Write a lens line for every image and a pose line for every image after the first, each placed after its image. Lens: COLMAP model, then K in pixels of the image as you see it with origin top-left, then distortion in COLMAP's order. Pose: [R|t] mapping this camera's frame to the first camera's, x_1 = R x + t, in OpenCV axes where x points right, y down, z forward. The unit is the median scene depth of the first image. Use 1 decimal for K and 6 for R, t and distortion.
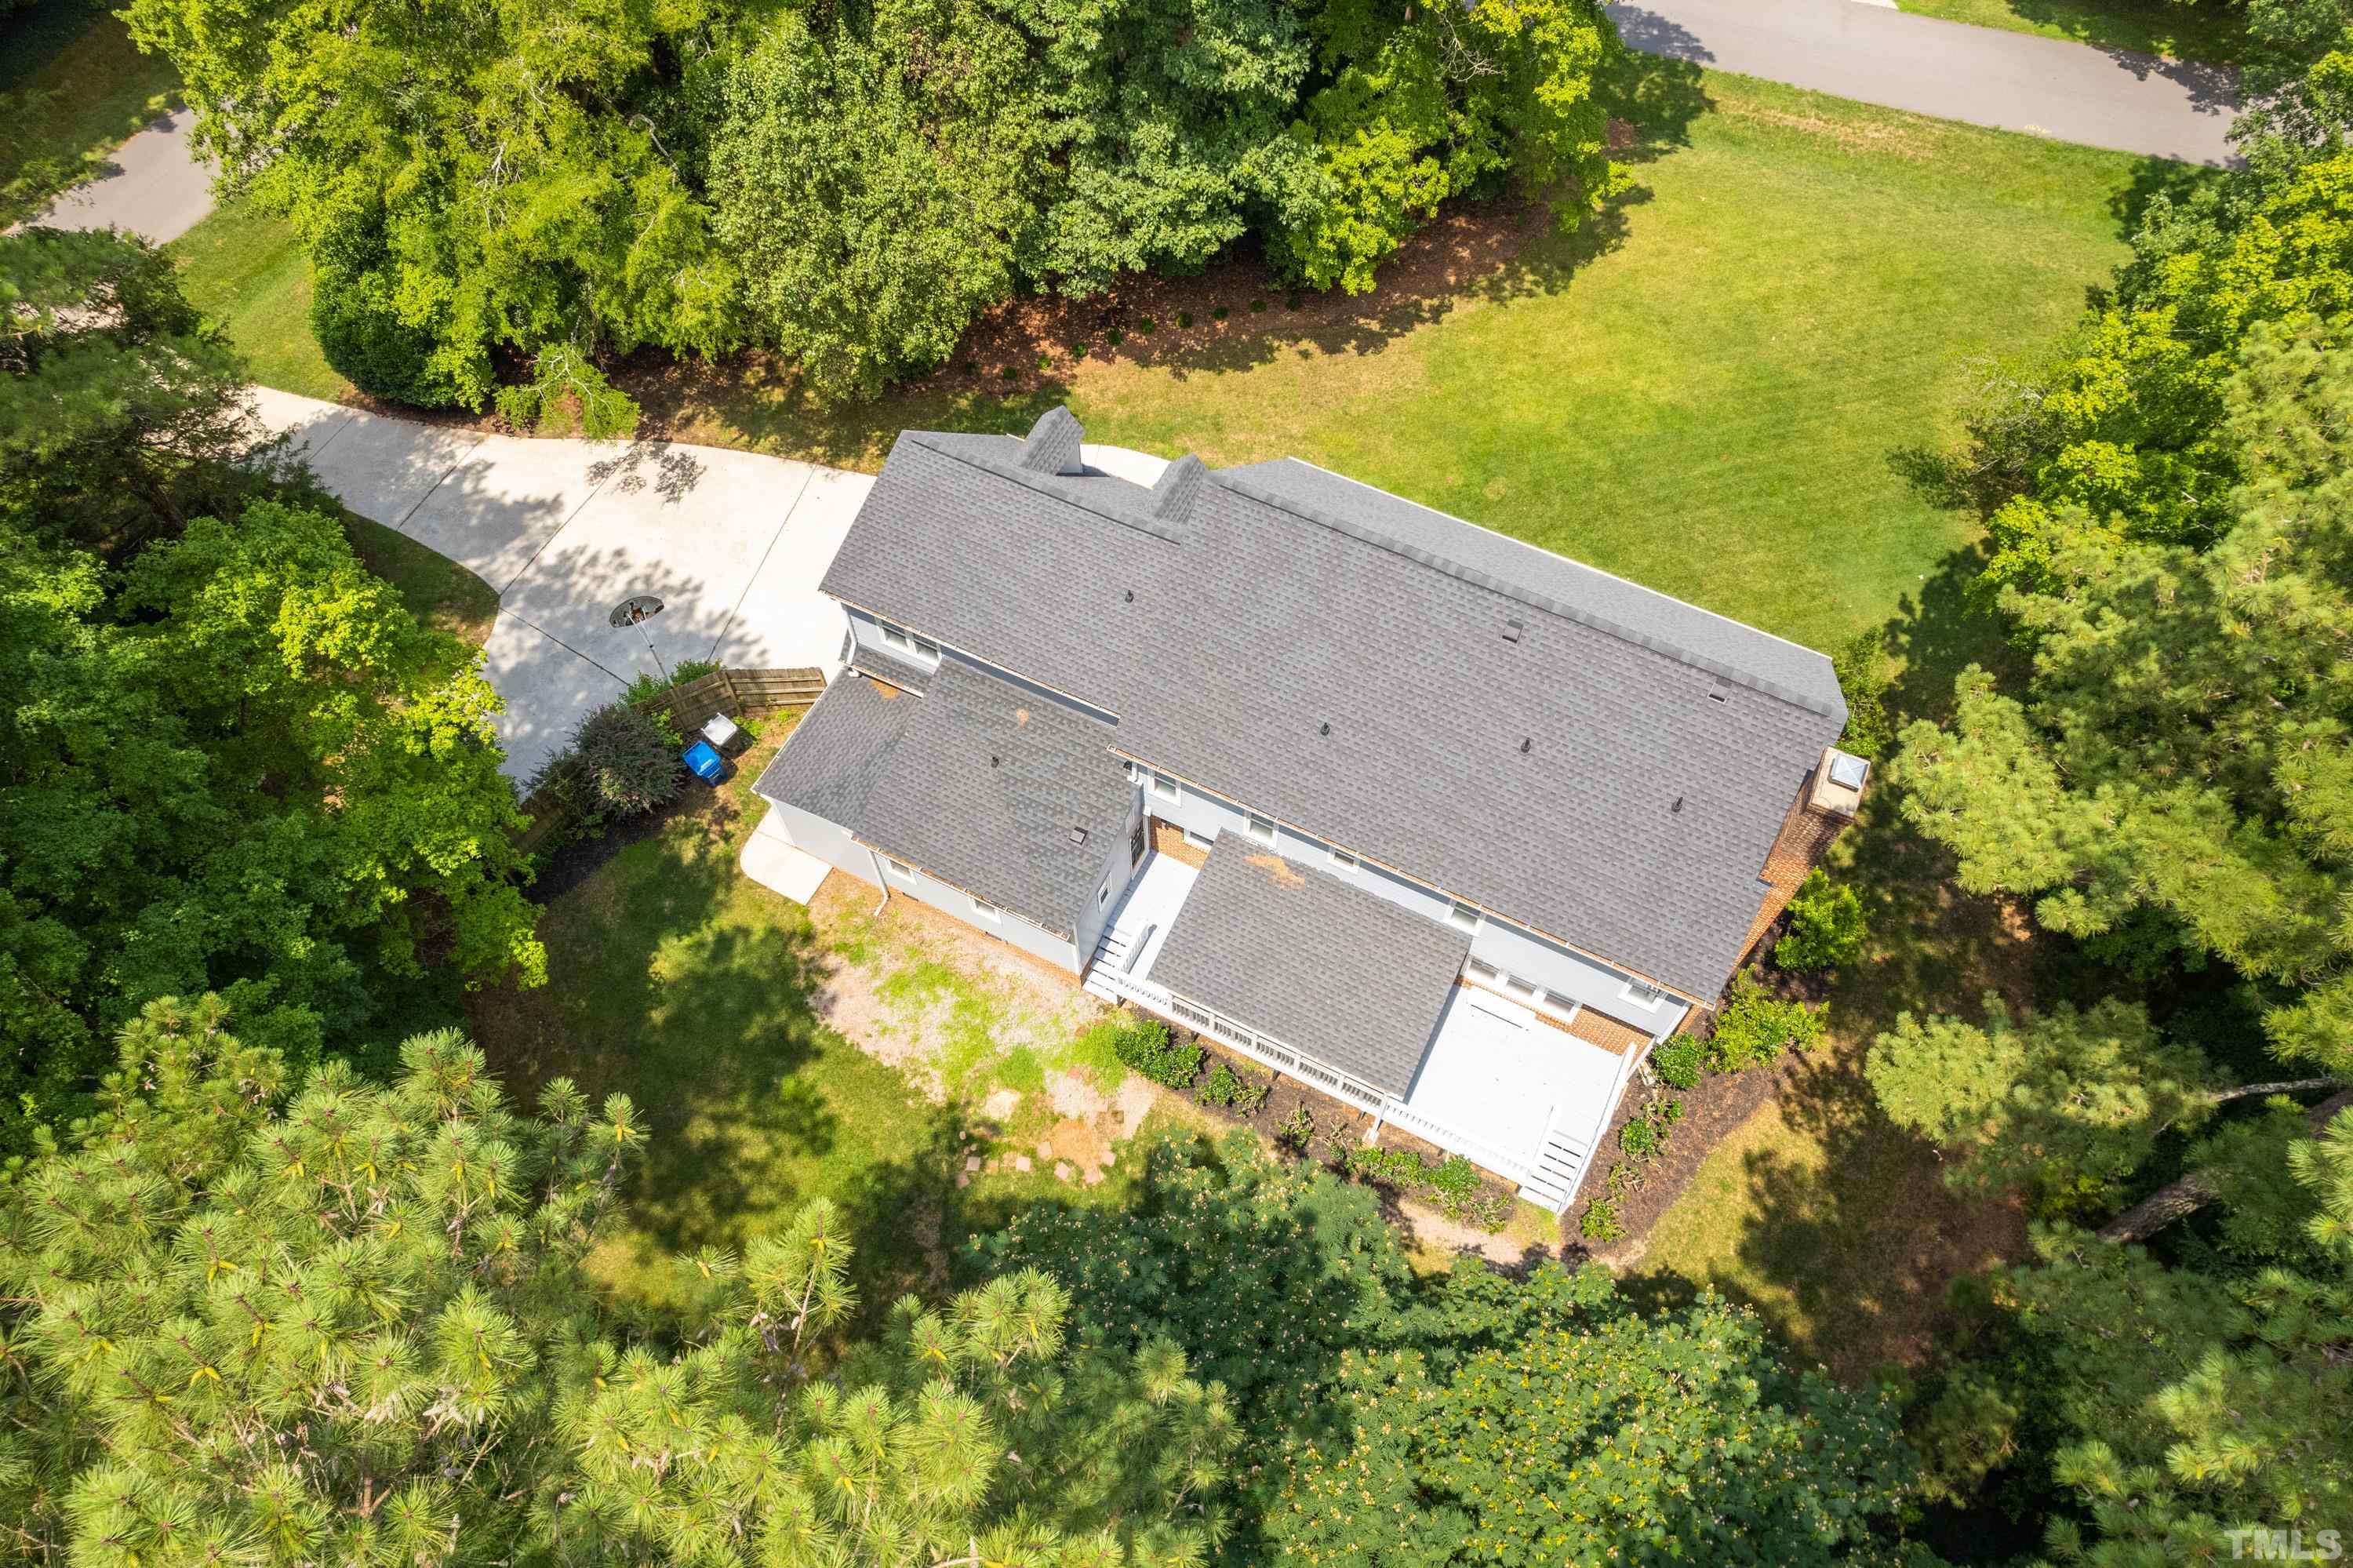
lens RADIAL K [[1514.3, 0, 1175.9], [0, 1514.3, 777.3], [0, 0, 1]] dist [-0.074640, 0.069059]
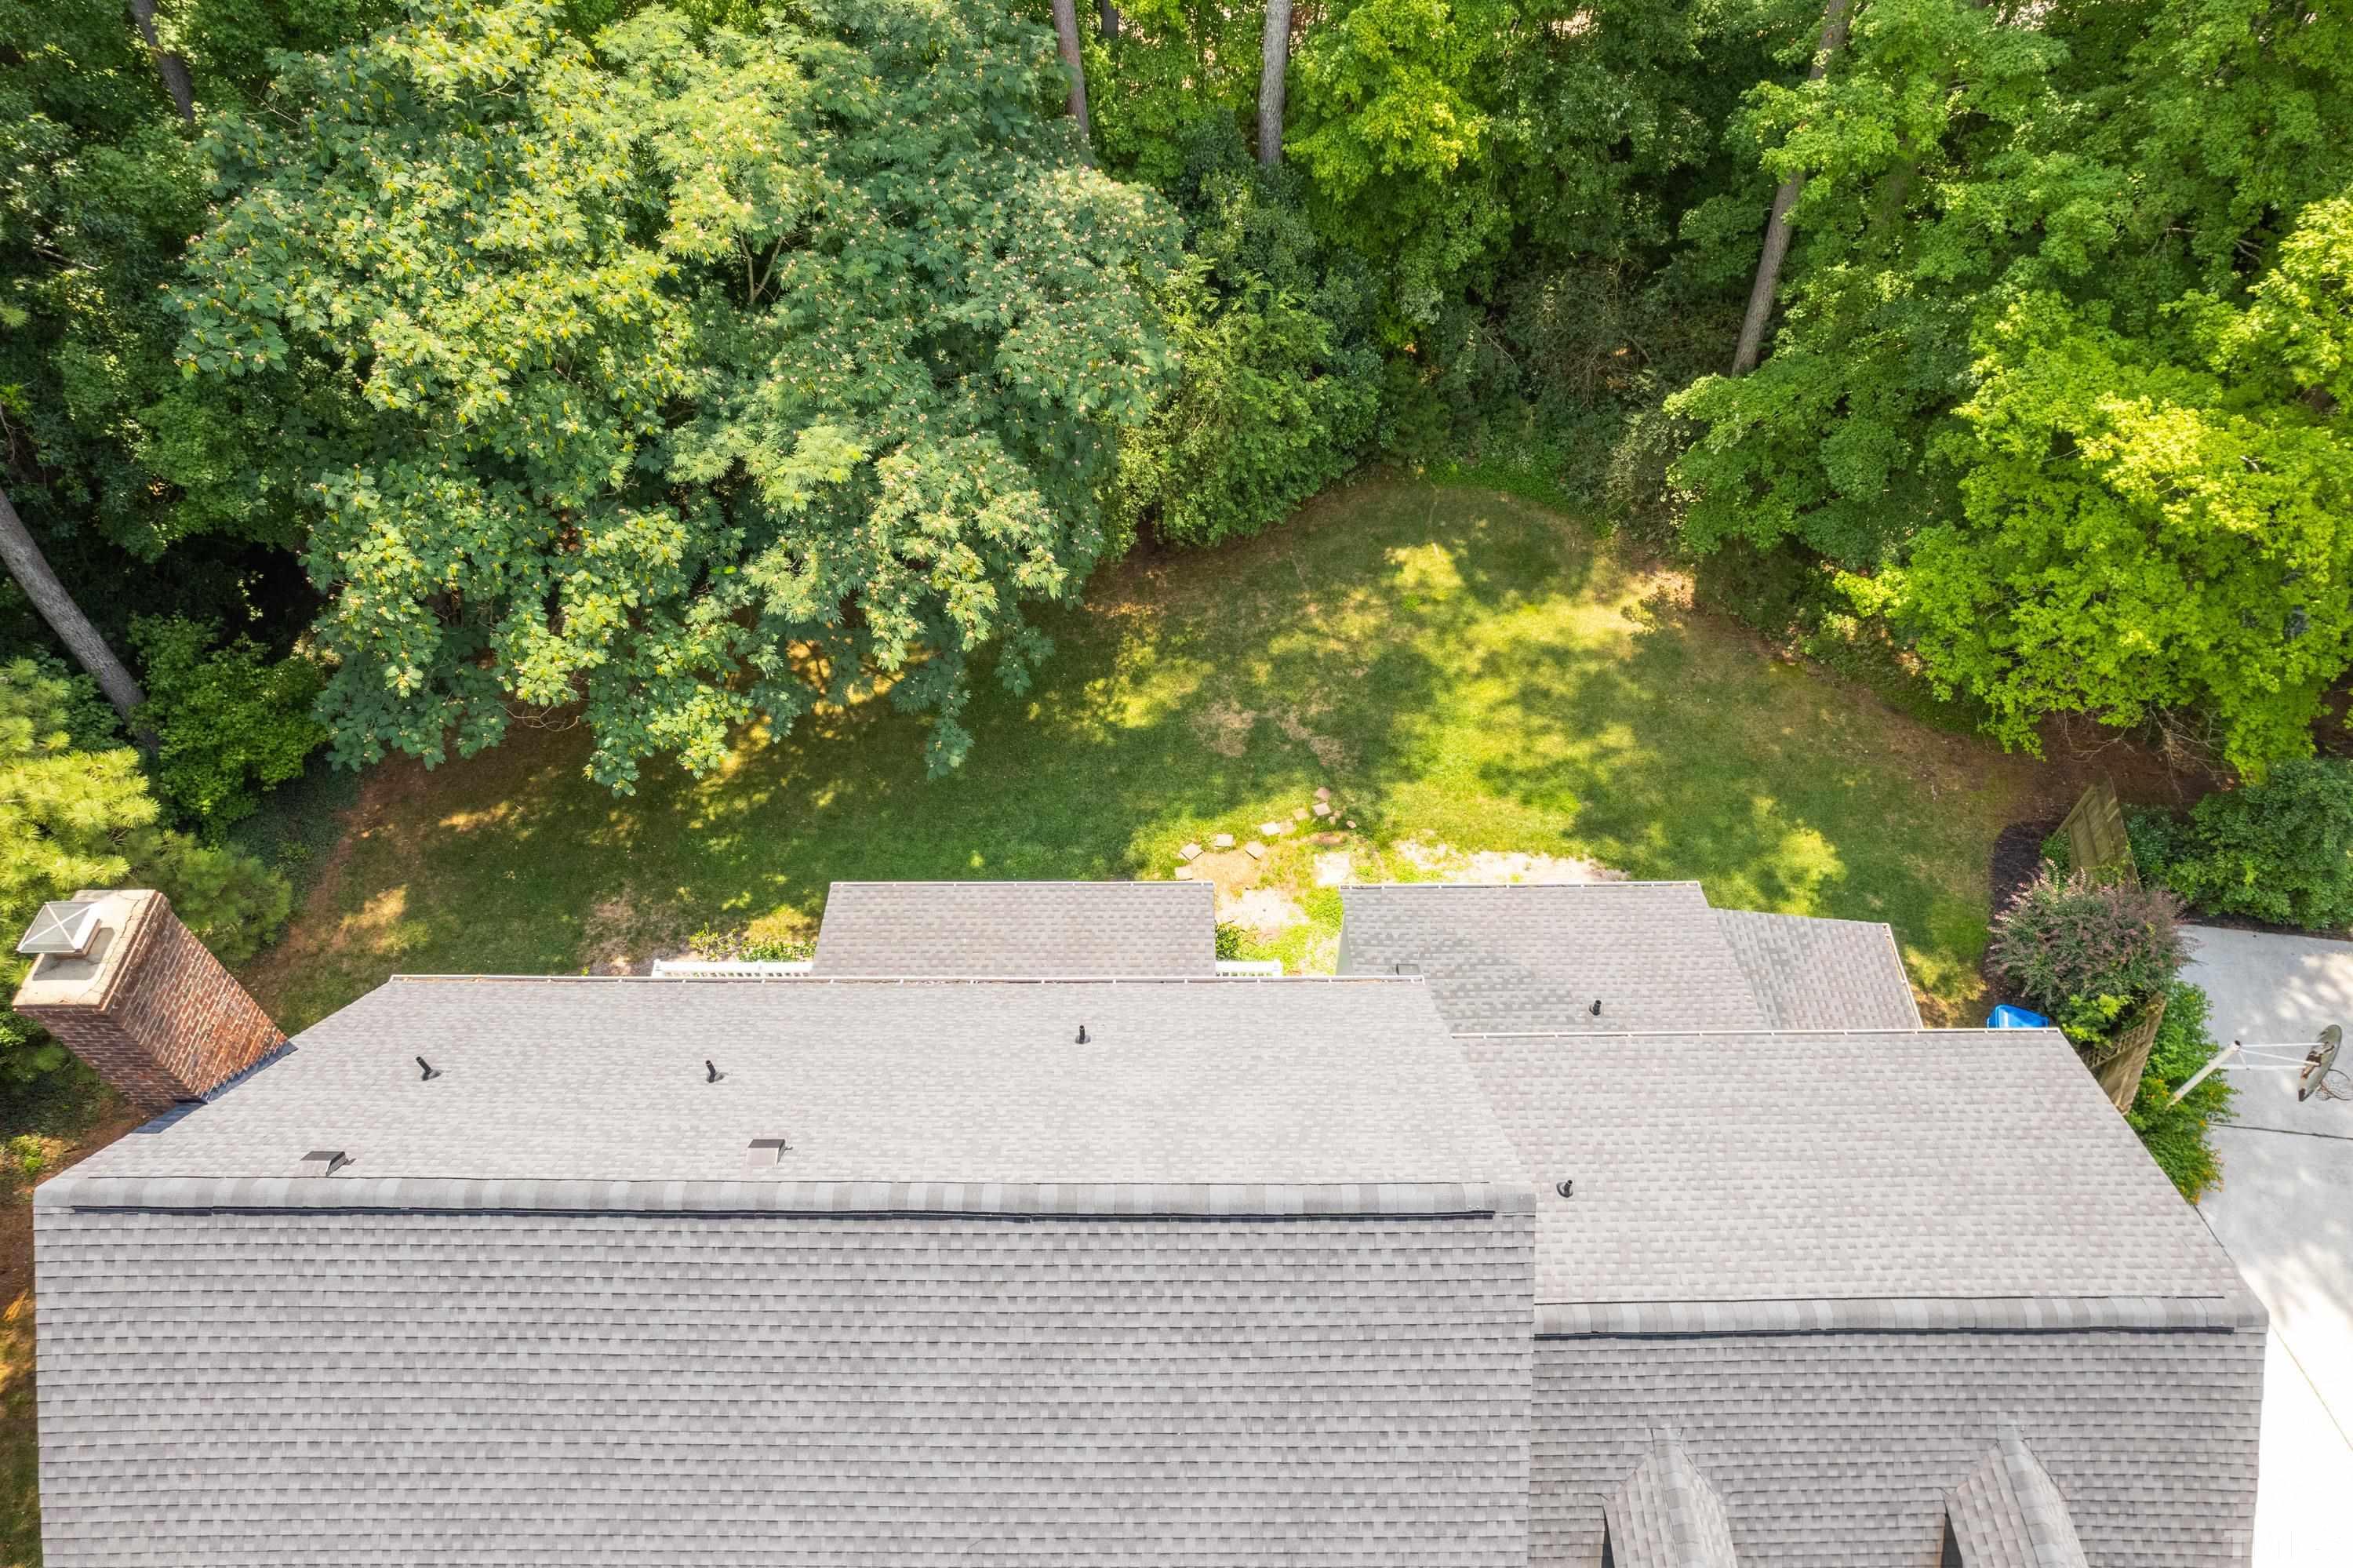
lens RADIAL K [[1514.3, 0, 1165.3], [0, 1514.3, 780.5], [0, 0, 1]] dist [-0.074640, 0.069059]
pose [[-0.896332, 0.349907, -0.272313, 0.161122], [-0.376297, -0.275508, 0.884588, -0.432591], [0.234499, 0.895355, 0.378616, 0.606945]]
